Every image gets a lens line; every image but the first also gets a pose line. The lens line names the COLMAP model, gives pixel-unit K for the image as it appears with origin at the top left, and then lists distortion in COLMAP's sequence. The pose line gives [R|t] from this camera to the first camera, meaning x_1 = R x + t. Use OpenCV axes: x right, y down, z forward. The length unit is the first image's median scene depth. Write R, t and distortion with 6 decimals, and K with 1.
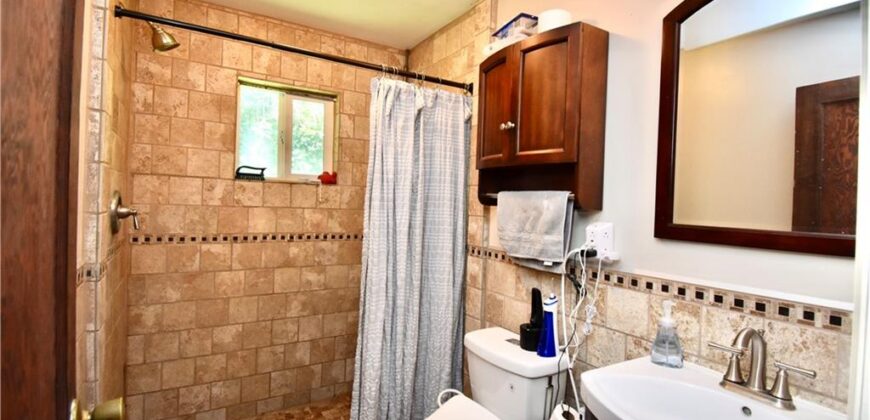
lens RADIAL K [[400.4, 0, 420.1], [0, 400.4, 208.5], [0, 0, 1]] dist [-0.000906, -0.000350]
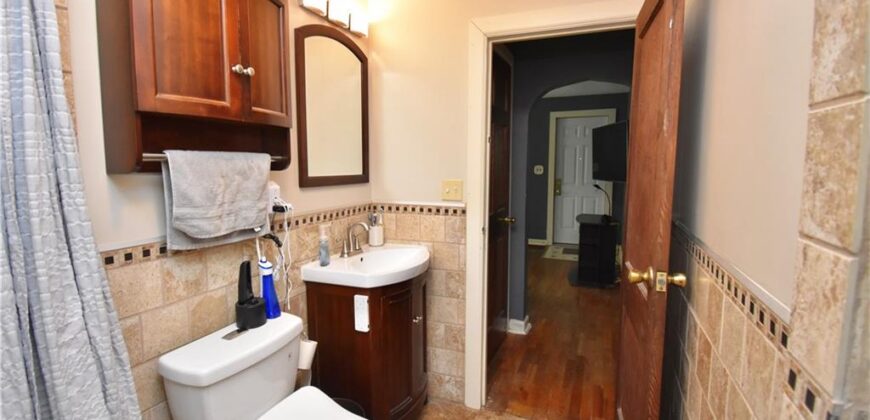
lens RADIAL K [[411.1, 0, 435.0], [0, 411.1, 210.0], [0, 0, 1]] dist [-0.000358, -0.000043]
pose [[-0.610408, -0.124219, 0.782286, -0.716420], [-0.010198, 0.988777, 0.149050, -0.059666], [-0.792021, 0.083004, -0.604825, 1.271551]]
